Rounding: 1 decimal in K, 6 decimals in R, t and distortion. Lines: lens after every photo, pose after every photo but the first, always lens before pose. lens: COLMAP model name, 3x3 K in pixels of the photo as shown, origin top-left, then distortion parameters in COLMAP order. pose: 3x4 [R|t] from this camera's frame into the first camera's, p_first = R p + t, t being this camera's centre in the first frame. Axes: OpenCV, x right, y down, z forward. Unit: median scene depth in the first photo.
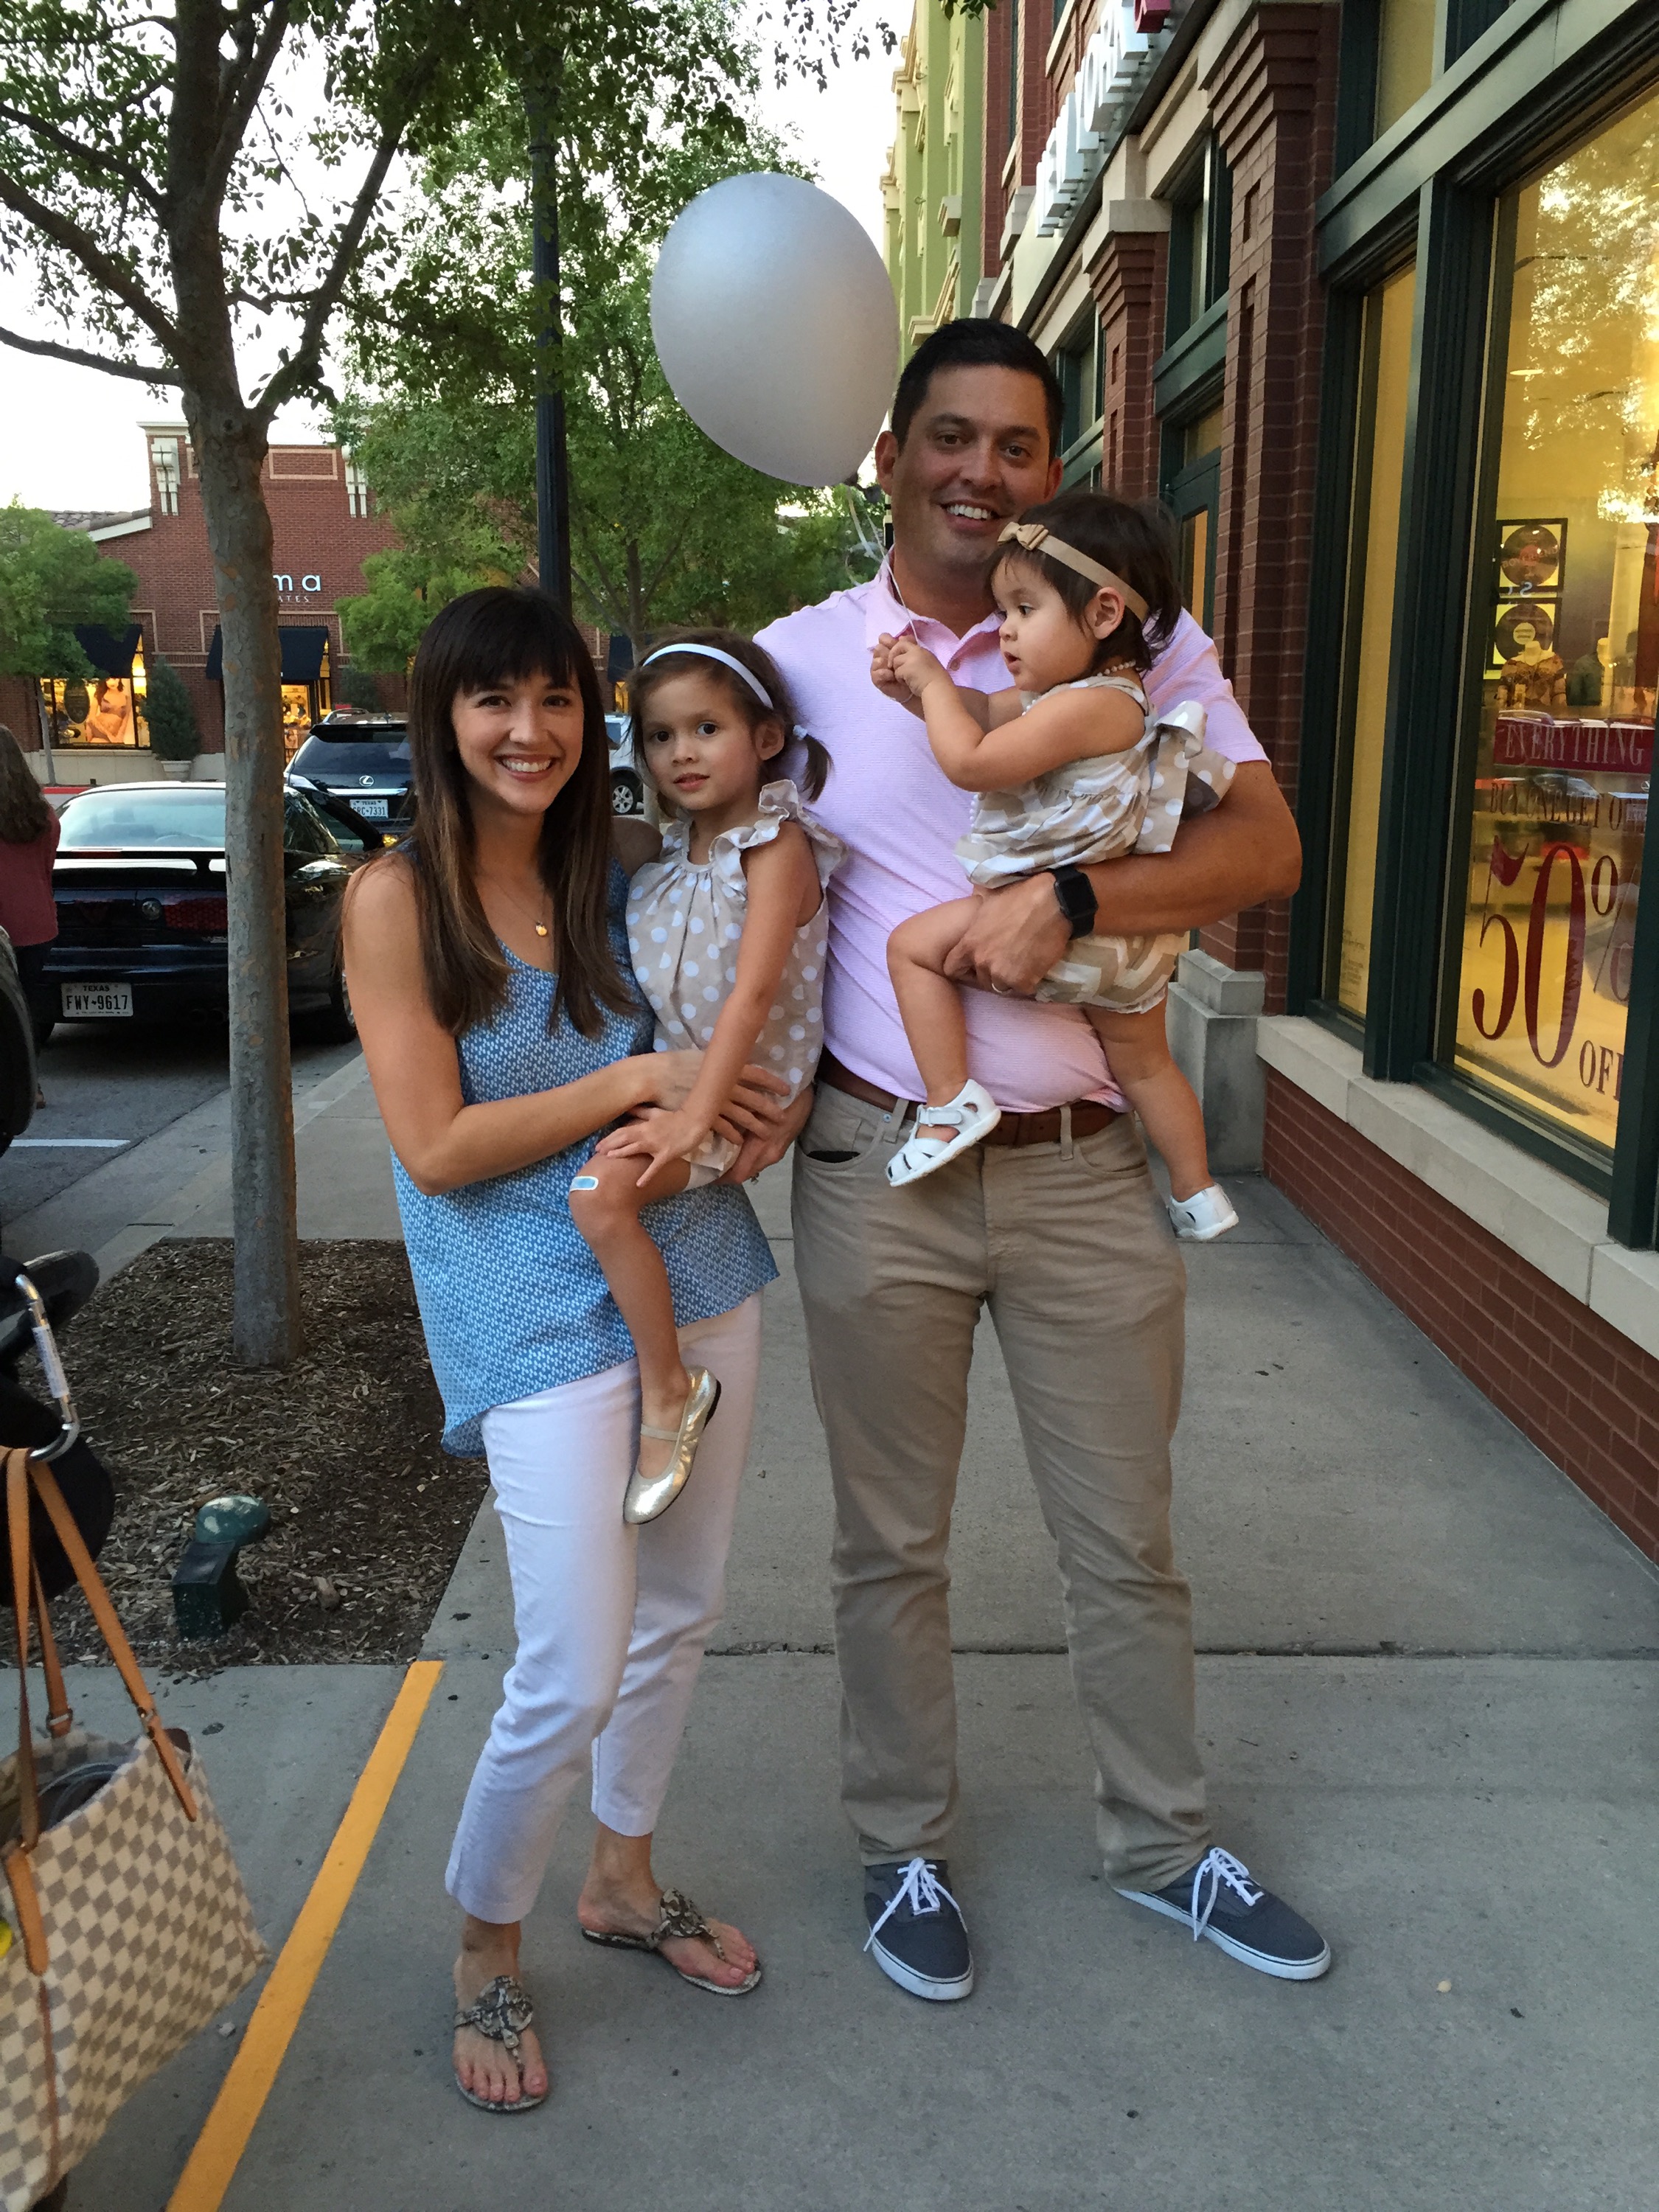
lens RADIAL K [[1895.2, 0, 829.5], [0, 1895.2, 1106.0], [0, 0, 1]] dist [0.090801, -0.135118]
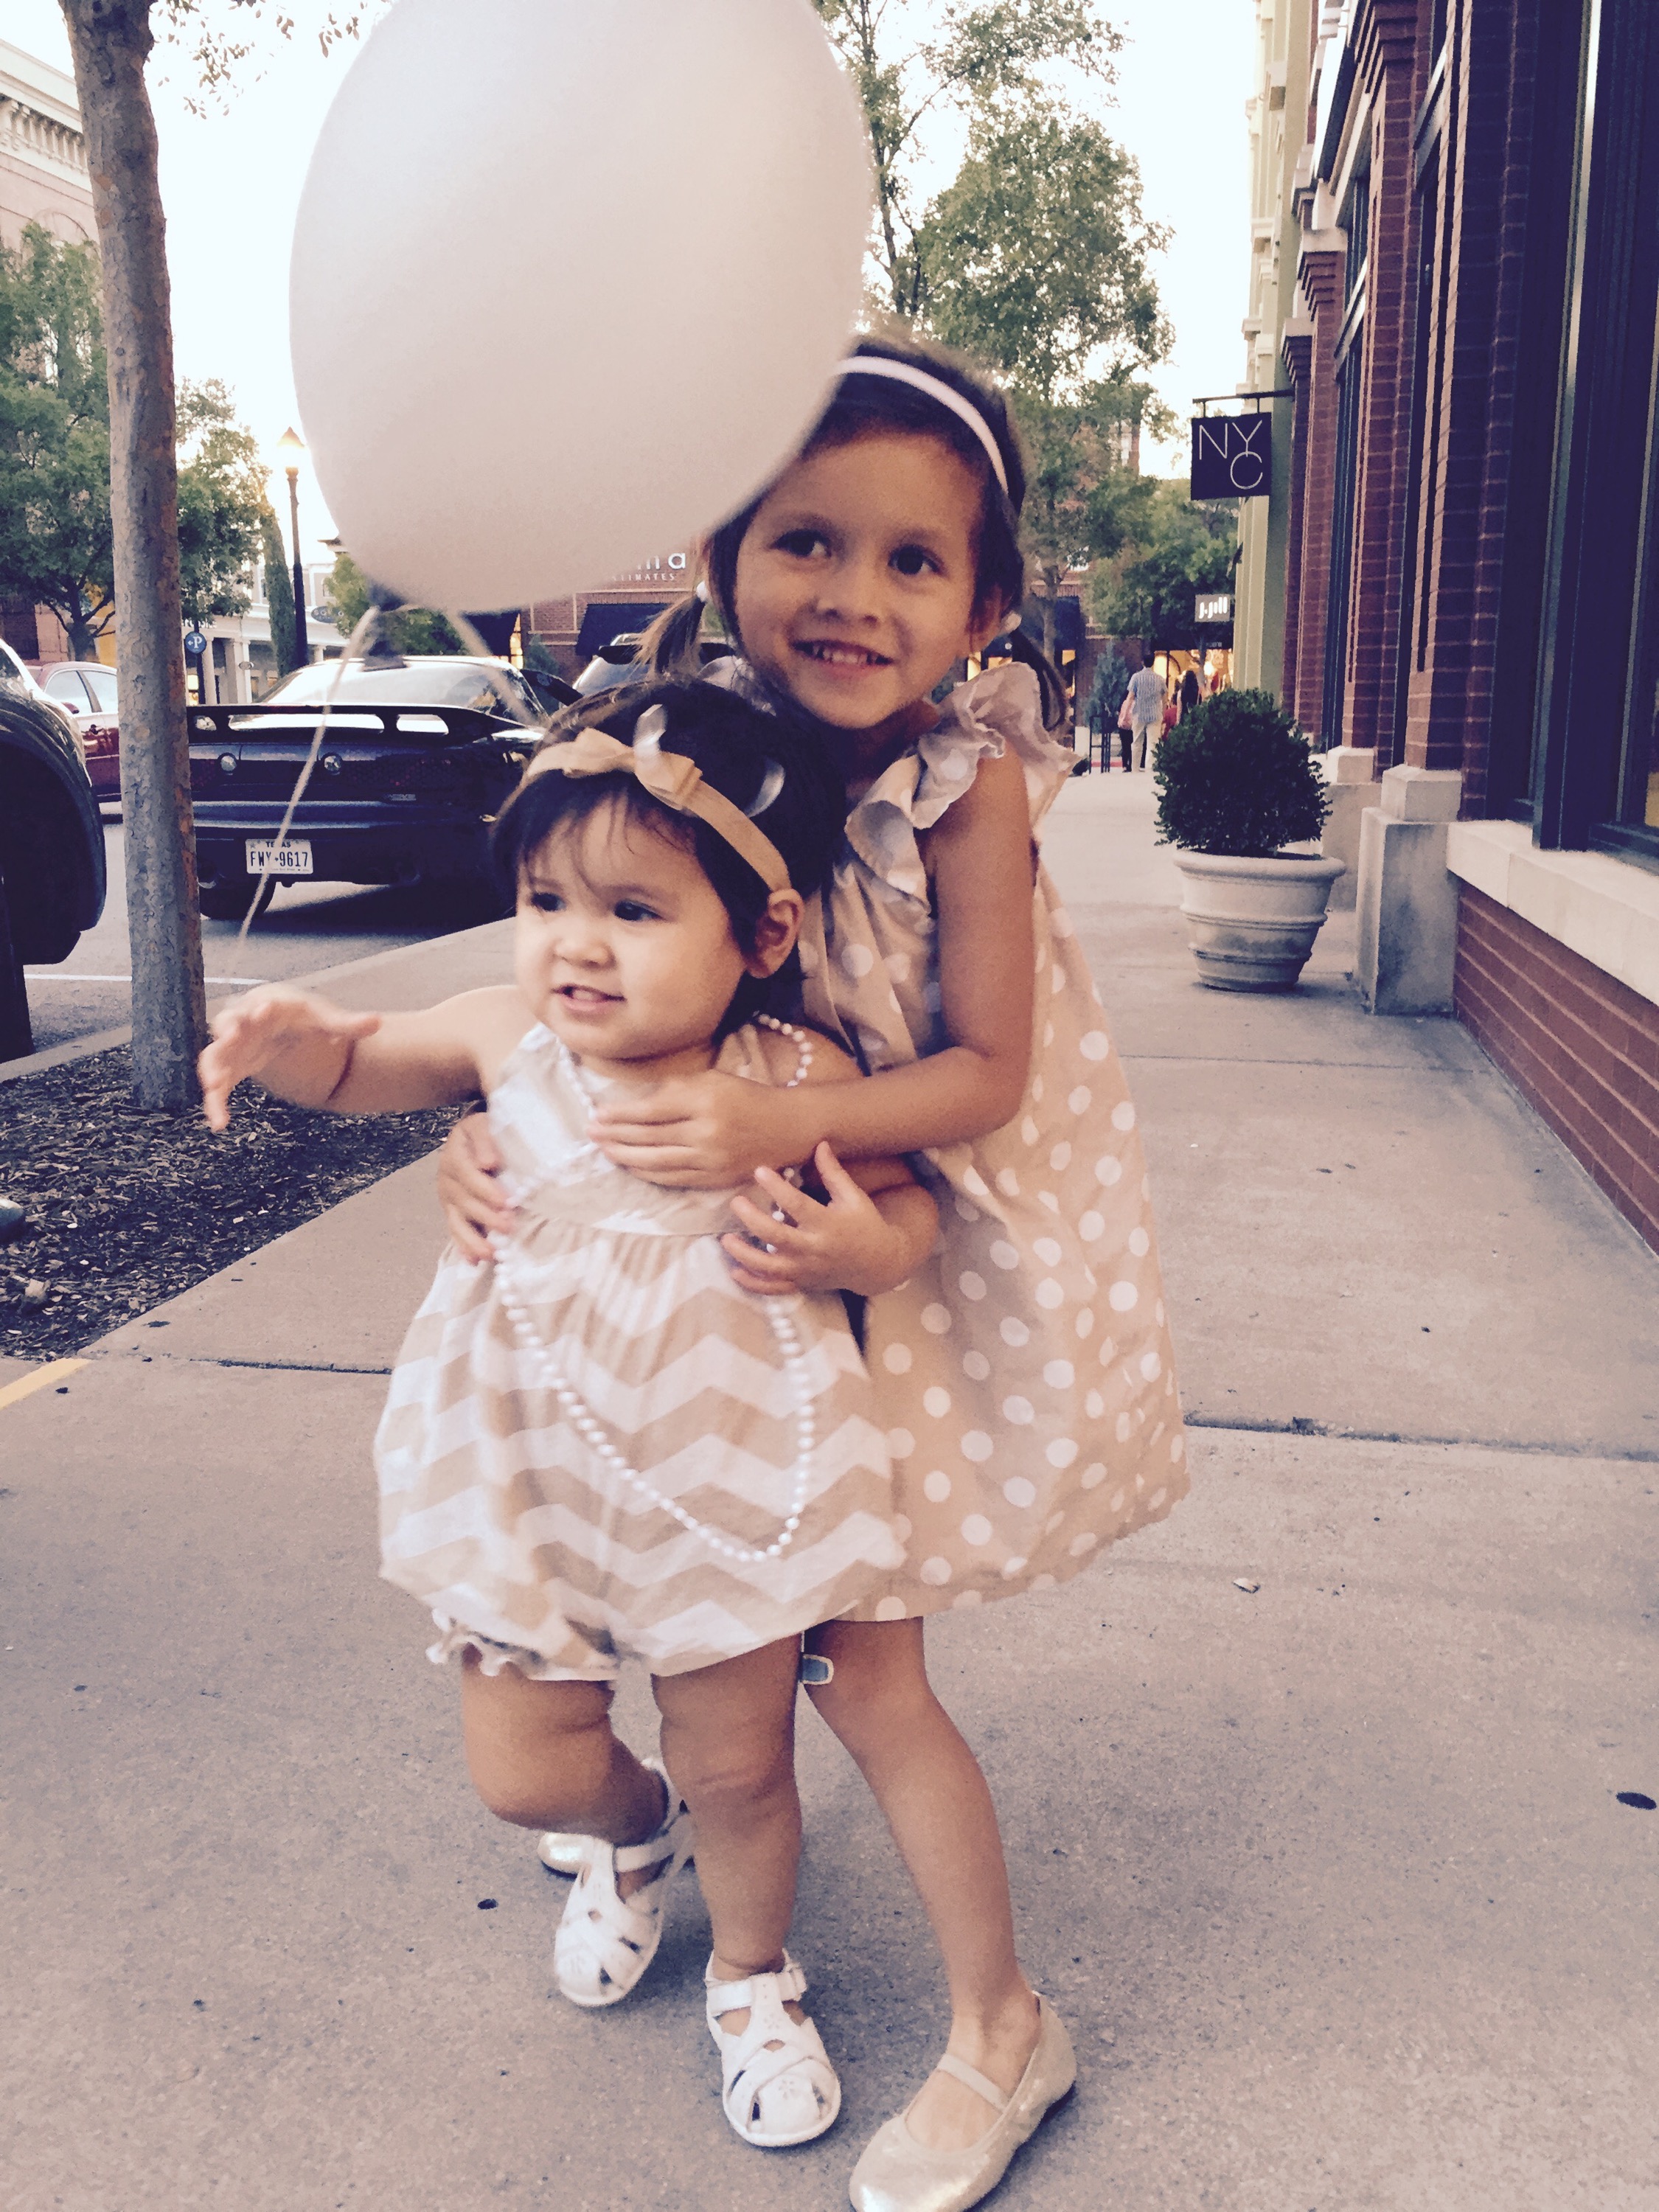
lens RADIAL K [[1895.2, 0, 829.5], [0, 1895.2, 1106.0], [0, 0, 1]] dist [0.090801, -0.135118]
pose [[0.980677, 0.033463, -0.192753, 0.174624], [-0.033059, 0.999439, 0.005314, 0.114306], [0.192823, 0.001161, 0.981233, 0.179248]]
